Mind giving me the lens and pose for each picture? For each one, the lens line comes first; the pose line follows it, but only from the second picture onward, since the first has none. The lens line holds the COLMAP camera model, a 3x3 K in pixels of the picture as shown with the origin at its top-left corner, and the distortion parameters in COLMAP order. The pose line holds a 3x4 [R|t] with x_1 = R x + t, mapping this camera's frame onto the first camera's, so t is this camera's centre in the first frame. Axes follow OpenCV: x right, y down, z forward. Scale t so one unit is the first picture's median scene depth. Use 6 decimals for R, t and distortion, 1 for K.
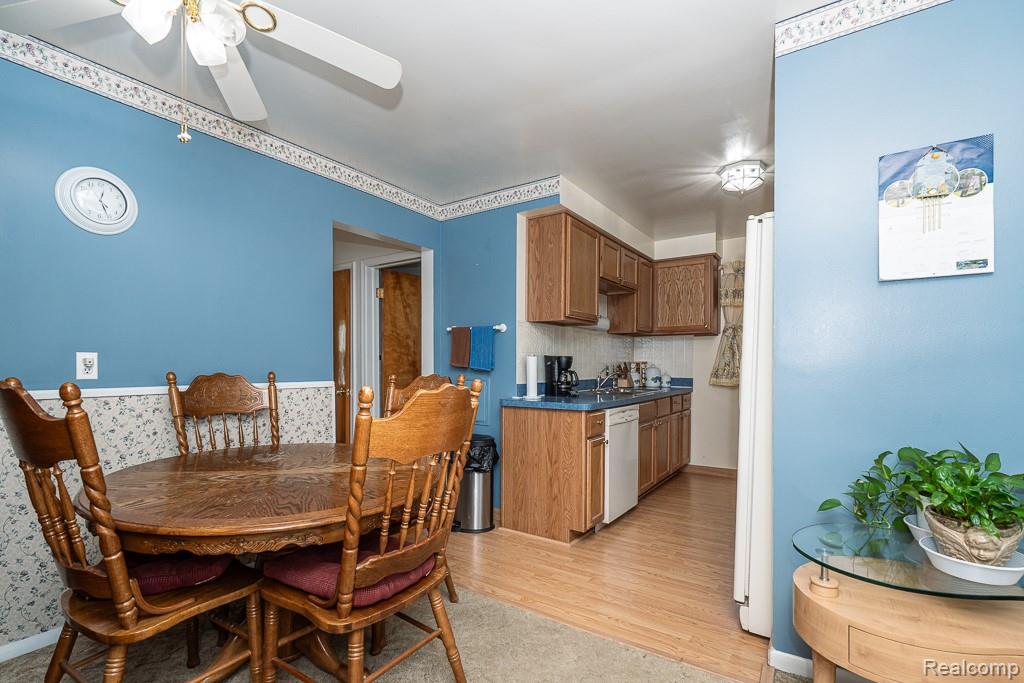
lens RADIAL K [[467.9, 0, 514.4], [0, 467.9, 378.2], [0, 0, 1]] dist [-0.009391, 0.003390]
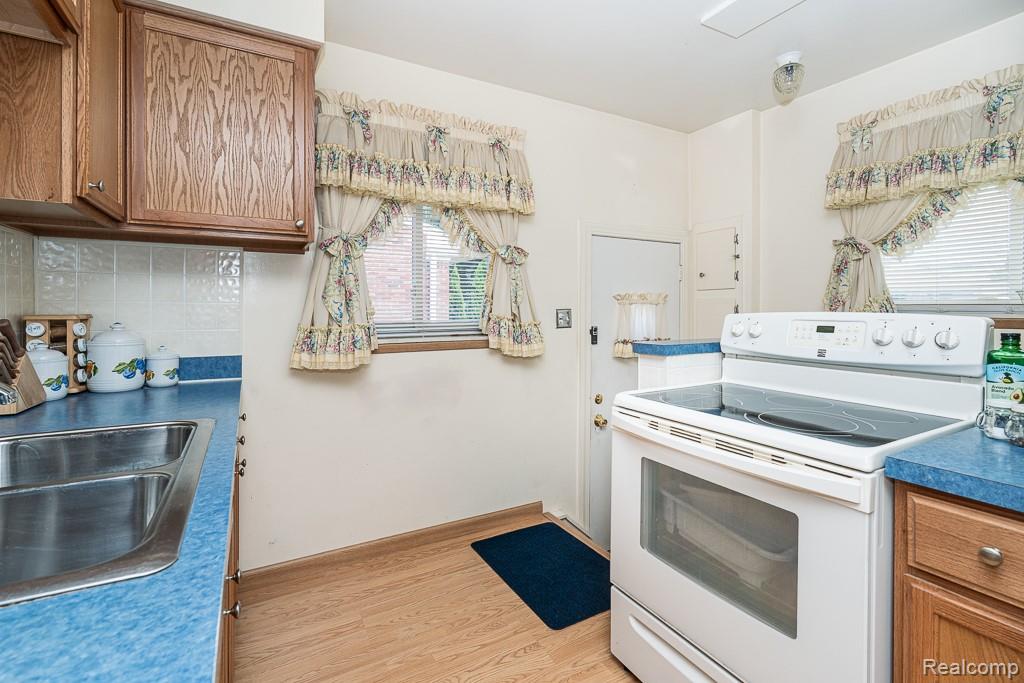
lens RADIAL K [[467.9, 0, 509.2], [0, 467.9, 312.3], [0, 0, 1]] dist [-0.009391, 0.003390]
pose [[0.452438, -0.006302, 0.891774, 0.147299], [0.025587, 0.999655, -0.005916, -0.032468], [-0.891429, 0.025494, 0.452443, 0.698213]]
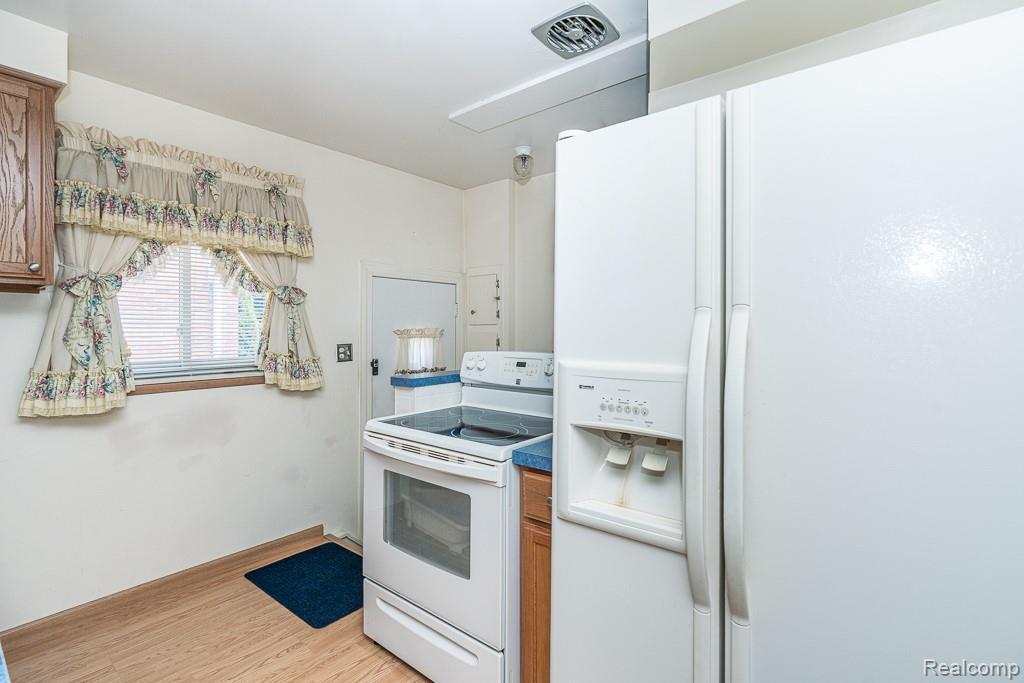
lens RADIAL K [[479.0, 0, 511.1], [0, 479.0, 328.9], [0, 0, 1]] dist [-0.005456, 0.002125]
pose [[0.089120, 0.001451, 0.996020, 0.064390], [0.028693, 0.999580, -0.004023, -0.051455], [-0.995608, 0.028937, 0.089041, 0.610277]]
